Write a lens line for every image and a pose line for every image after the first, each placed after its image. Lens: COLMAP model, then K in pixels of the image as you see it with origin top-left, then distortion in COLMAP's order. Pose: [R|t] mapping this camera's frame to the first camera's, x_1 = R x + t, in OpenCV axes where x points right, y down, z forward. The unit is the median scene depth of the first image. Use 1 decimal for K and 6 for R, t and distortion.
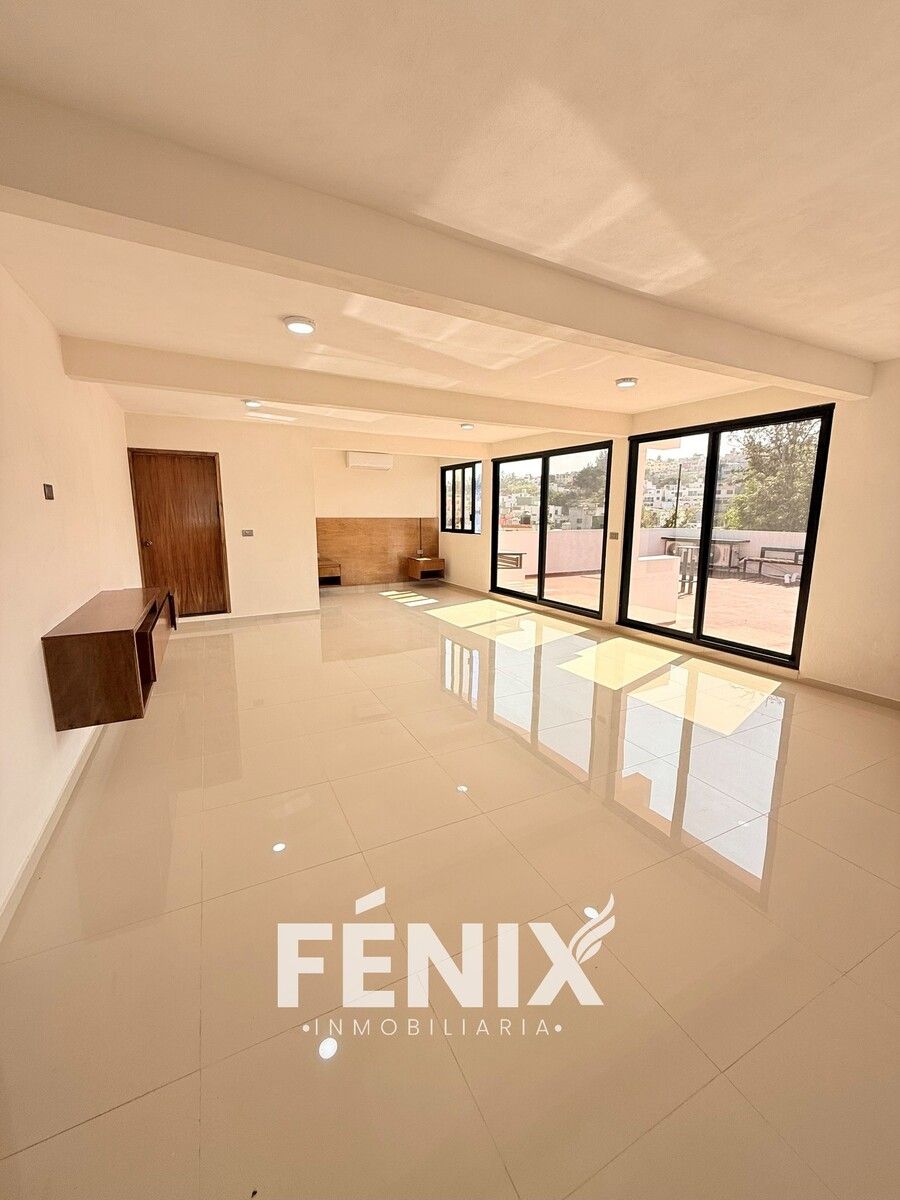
lens RADIAL K [[482.0, 0, 447.1], [0, 482.0, 597.3], [0, 0, 1]] dist [-0.003609, 0.000127]
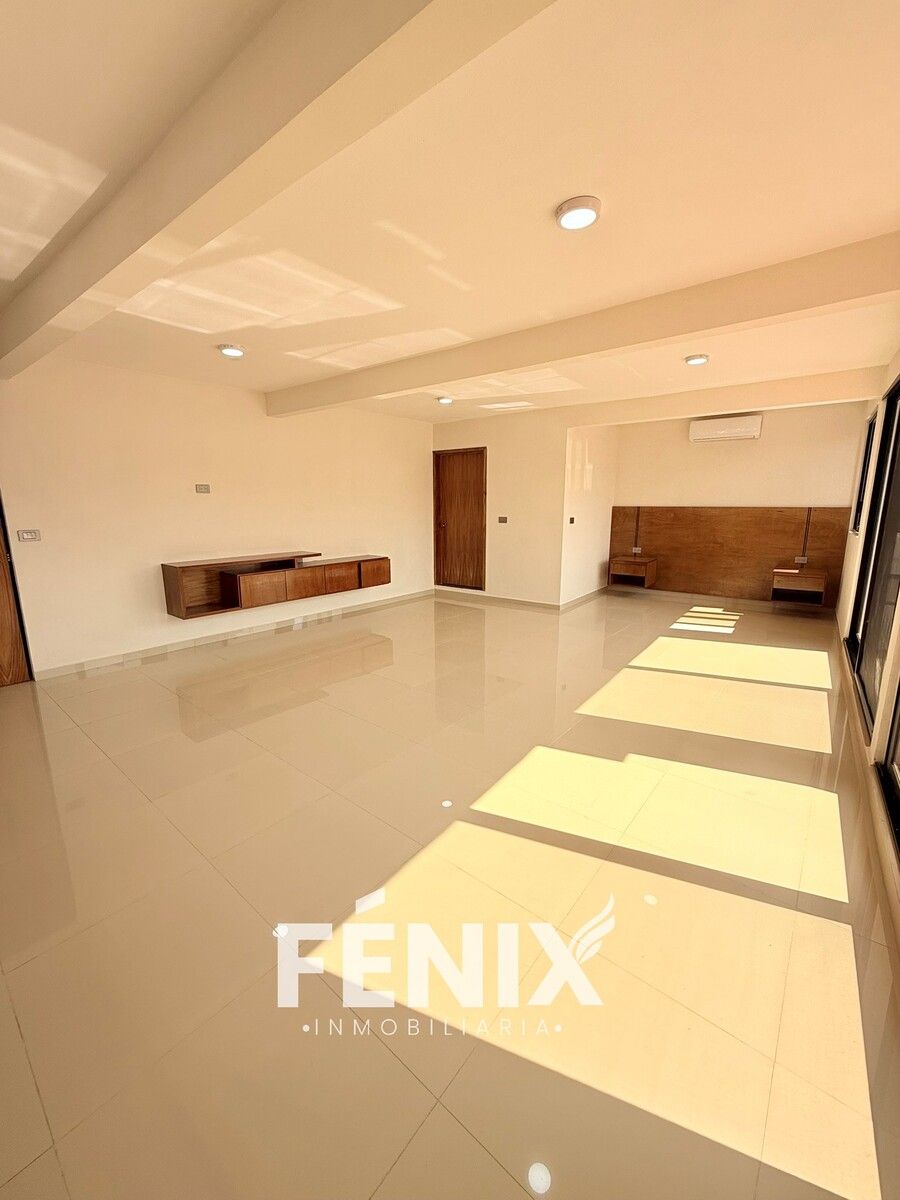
lens RADIAL K [[482.0, 0, 448.9], [0, 482.0, 596.9], [0, 0, 1]] dist [-0.003609, 0.000127]
pose [[0.393162, 0.174935, -0.902675, 0.542505], [-0.157134, 0.980075, 0.121495, -0.078965], [0.905943, 0.094074, 0.412817, 0.482385]]
